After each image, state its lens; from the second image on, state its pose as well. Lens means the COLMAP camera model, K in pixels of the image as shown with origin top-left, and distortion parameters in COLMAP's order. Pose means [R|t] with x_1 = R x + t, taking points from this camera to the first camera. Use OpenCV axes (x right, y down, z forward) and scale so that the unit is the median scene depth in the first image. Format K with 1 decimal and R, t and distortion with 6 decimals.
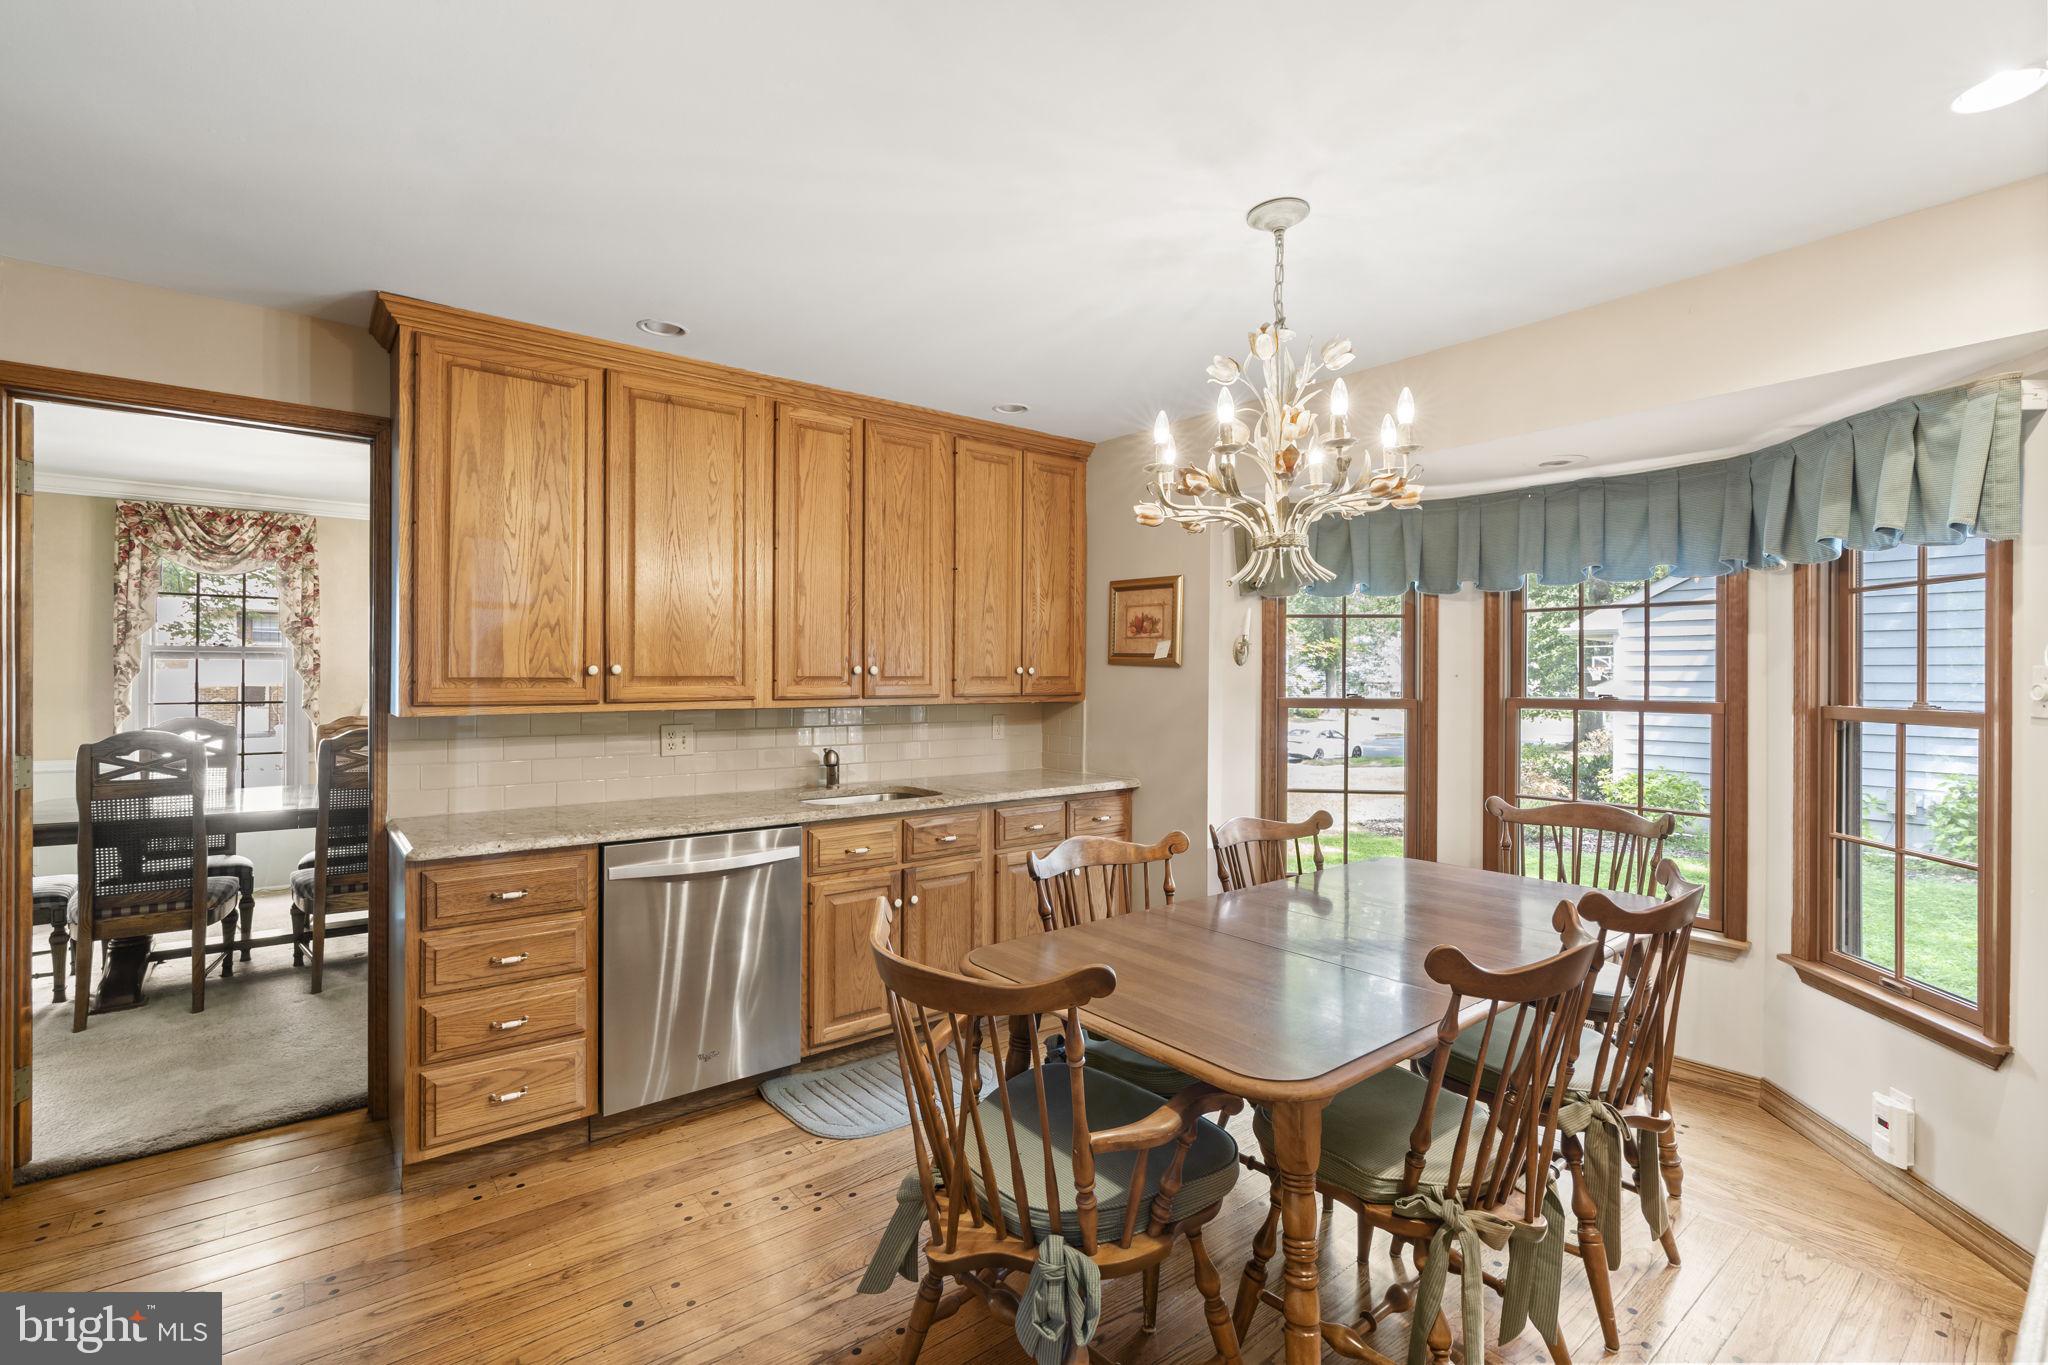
lens RADIAL K [[940.8, 0, 1031.4], [0, 940.8, 673.9], [0, 0, 1]] dist [-0.009211, 0.004221]
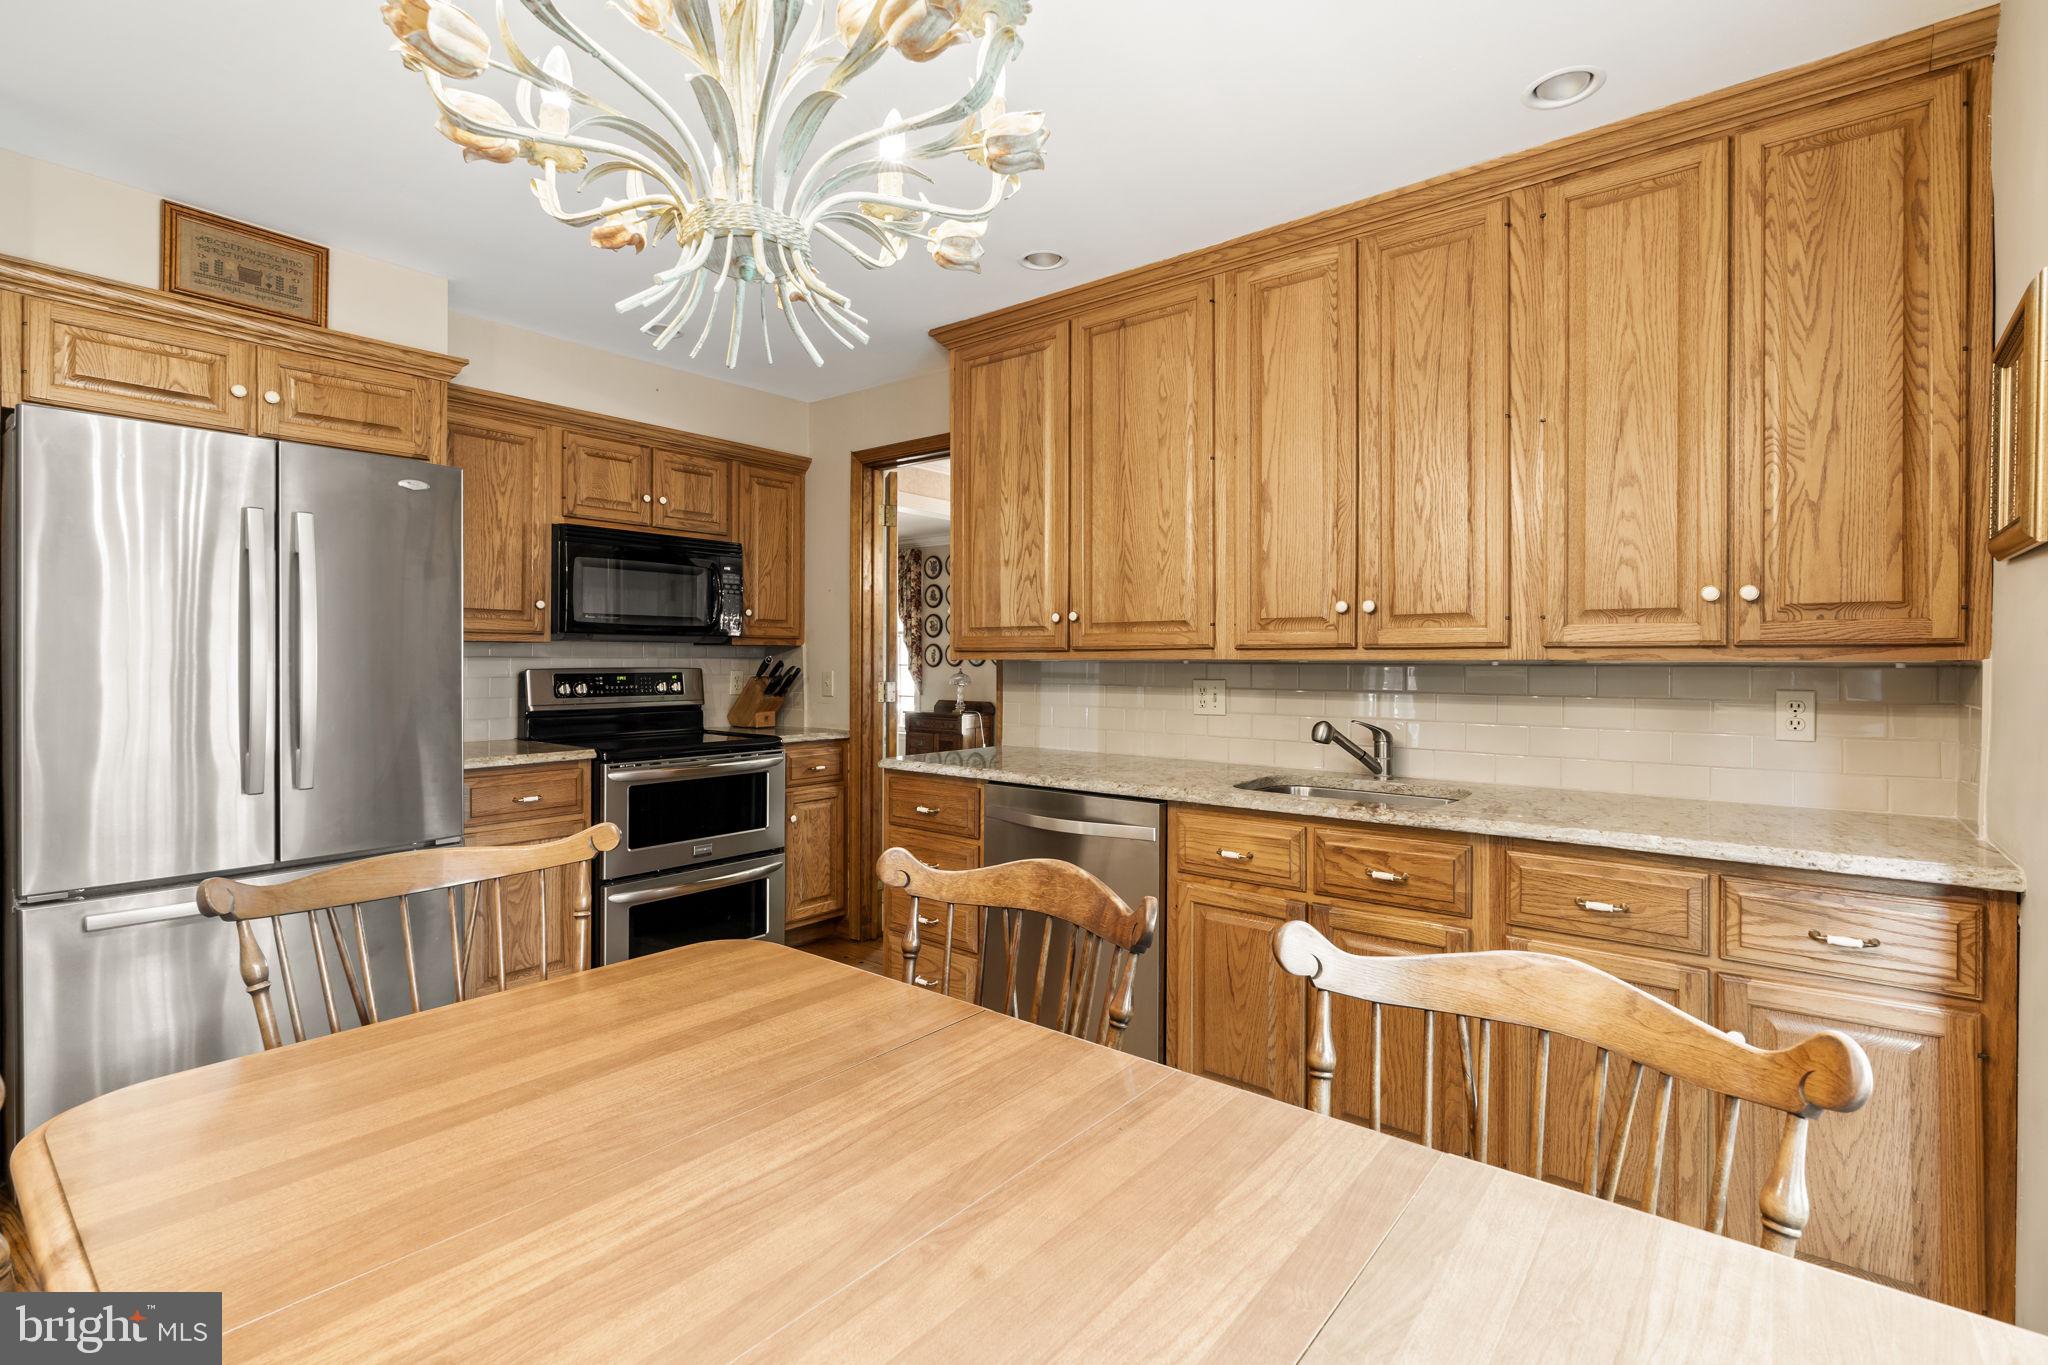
lens RADIAL K [[940.8, 0, 1026.9], [0, 940.8, 660.0], [0, 0, 1]] dist [-0.009211, 0.004221]
pose [[0.208195, -0.003397, -0.978081, 0.456287], [-0.003083, 0.999987, -0.004129, 0.039883], [0.978082, 0.003875, 0.208182, 0.651622]]
